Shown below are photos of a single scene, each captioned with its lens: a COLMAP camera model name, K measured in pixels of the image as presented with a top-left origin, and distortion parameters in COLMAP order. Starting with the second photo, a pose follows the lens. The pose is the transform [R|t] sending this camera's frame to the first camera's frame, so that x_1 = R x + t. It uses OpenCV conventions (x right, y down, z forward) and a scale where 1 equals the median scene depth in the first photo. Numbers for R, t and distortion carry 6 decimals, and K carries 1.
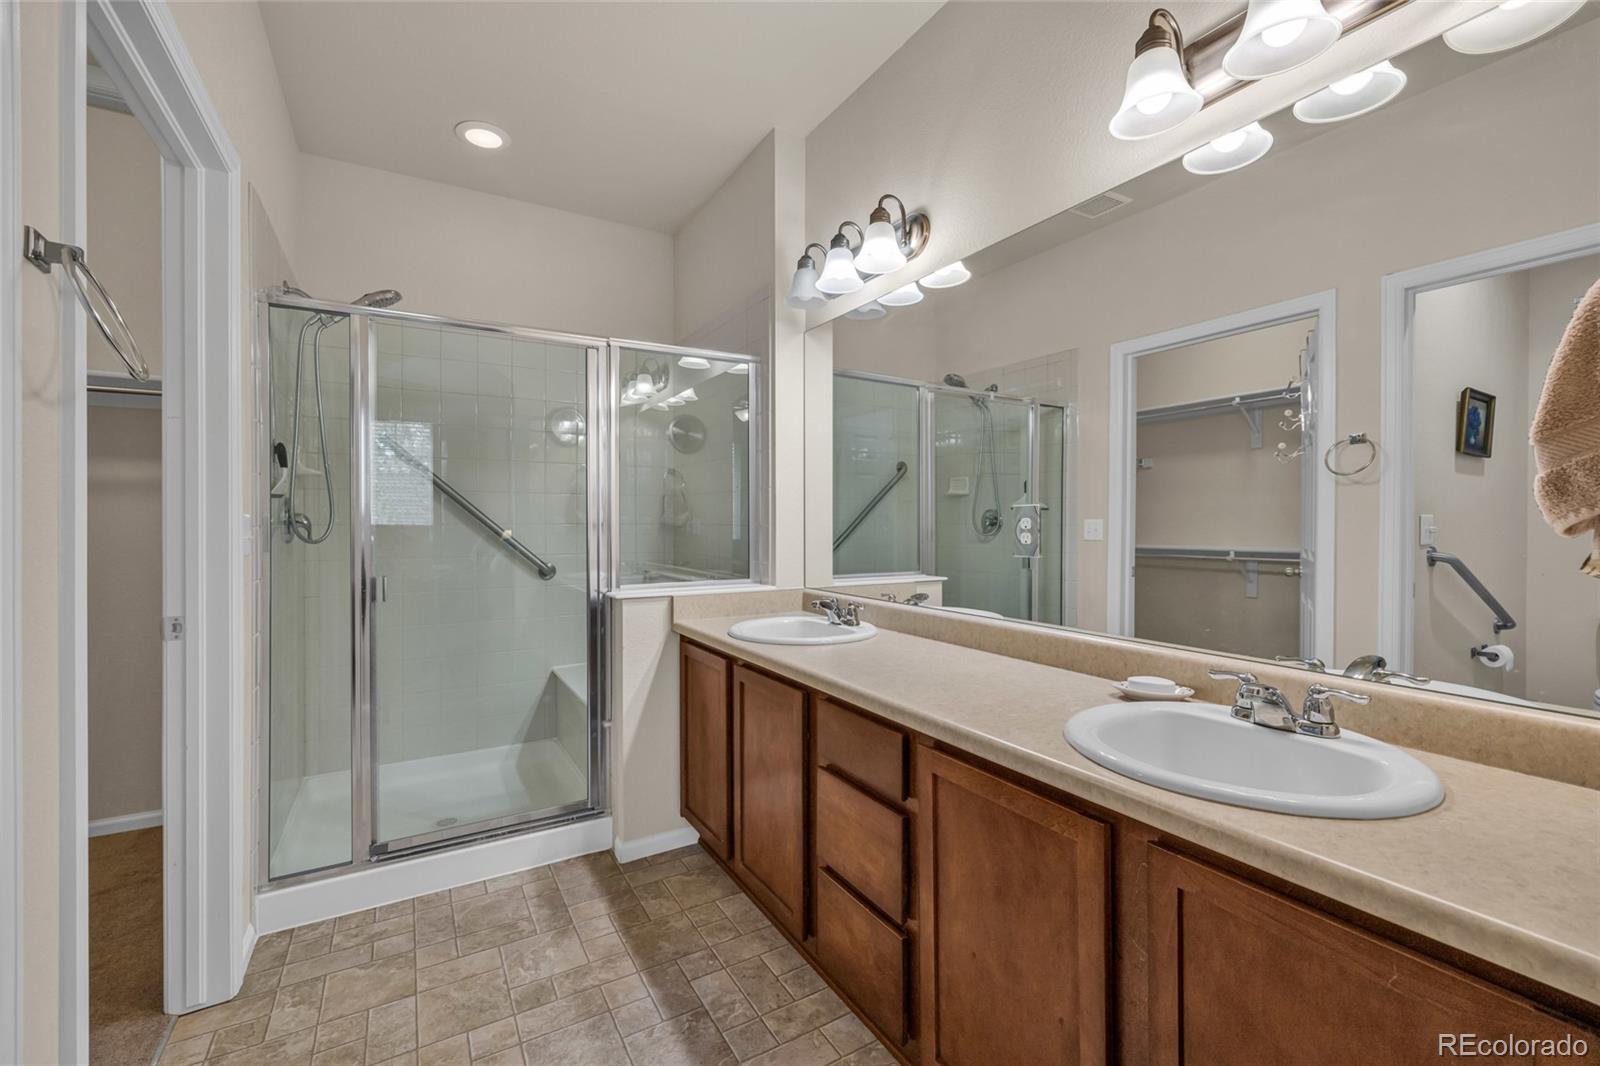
lens RADIAL K [[669.7, 0, 795.7], [0, 669.7, 523.5], [0, 0, 1]] dist [0.001083, 0.000126]
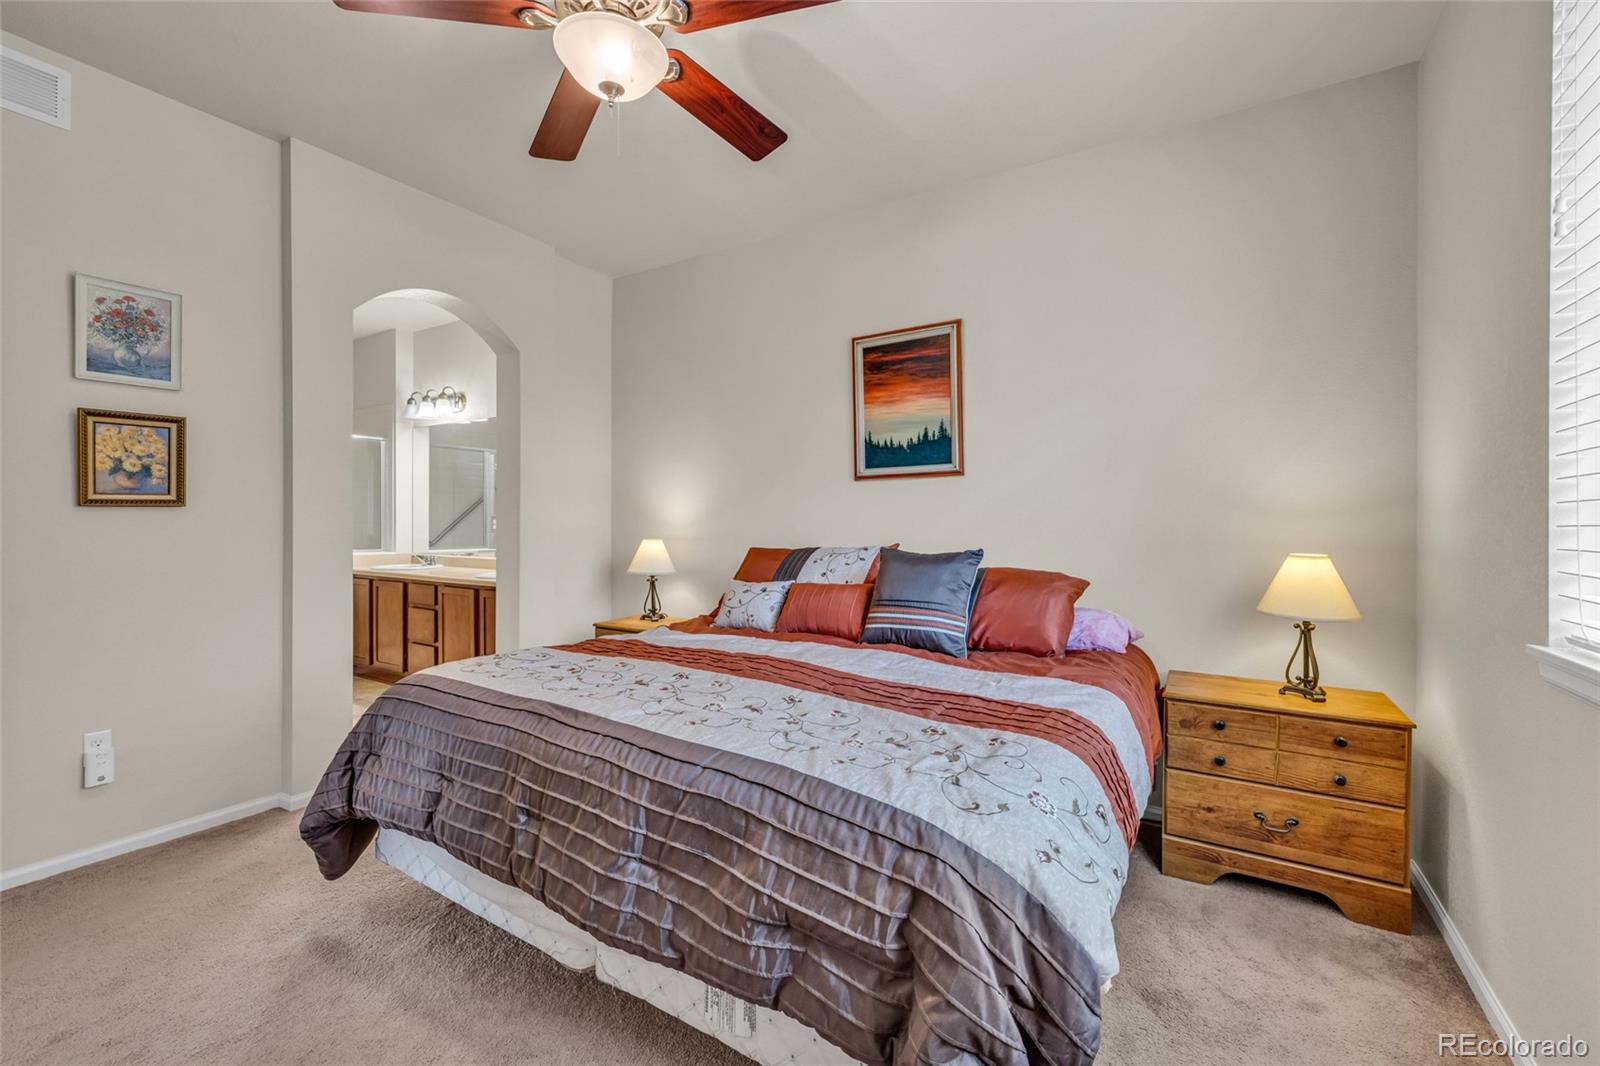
lens RADIAL K [[669.7, 0, 795.7], [0, 669.7, 523.5], [0, 0, 1]] dist [0.001083, 0.000126]
pose [[0.885154, 0.001577, 0.465295, 0.125533], [0.003082, 0.999952, -0.009253, 0.034824], [-0.465287, 0.009624, 0.885107, -1.733918]]
